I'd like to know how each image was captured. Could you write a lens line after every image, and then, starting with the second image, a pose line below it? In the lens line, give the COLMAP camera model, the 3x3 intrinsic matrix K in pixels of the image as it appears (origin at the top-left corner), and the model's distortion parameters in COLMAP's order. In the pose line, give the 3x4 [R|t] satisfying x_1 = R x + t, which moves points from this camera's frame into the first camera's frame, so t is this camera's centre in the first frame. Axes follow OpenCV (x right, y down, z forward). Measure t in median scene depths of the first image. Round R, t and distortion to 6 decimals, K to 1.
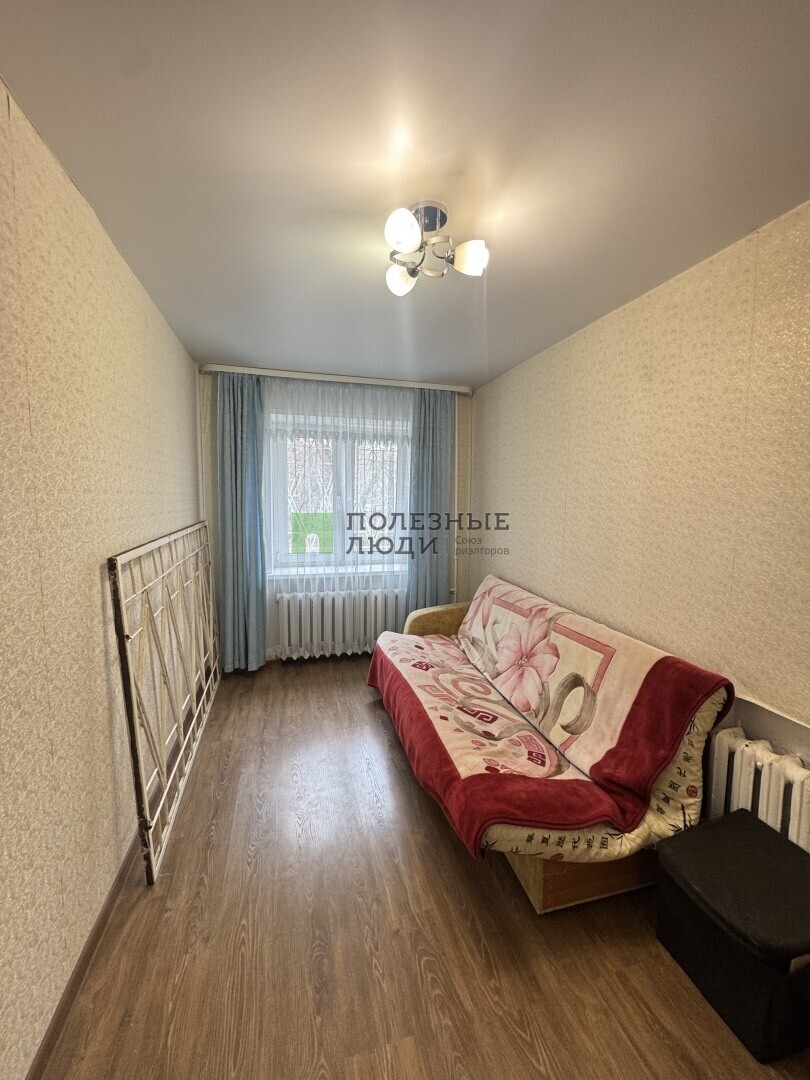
lens RADIAL K [[433.1, 0, 406.0], [0, 433.1, 539.3], [0, 0, 1]] dist [-0.003692, -0.000123]
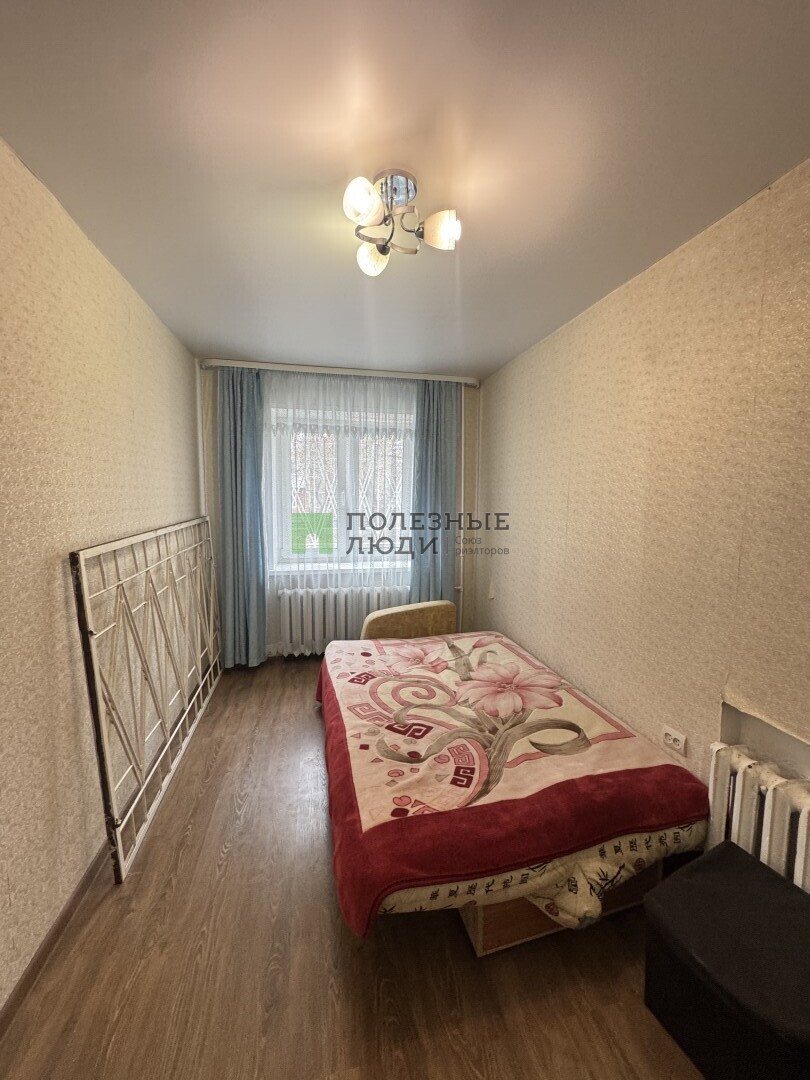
lens RADIAL K [[433.1, 0, 403.8], [0, 433.1, 539.6], [0, 0, 1]] dist [-0.003692, -0.000123]
pose [[0.998029, 0.004448, -0.062601, 0.123016], [-0.003965, 0.999961, 0.007834, 0.003470], [0.062633, -0.007570, 0.998008, 0.064358]]
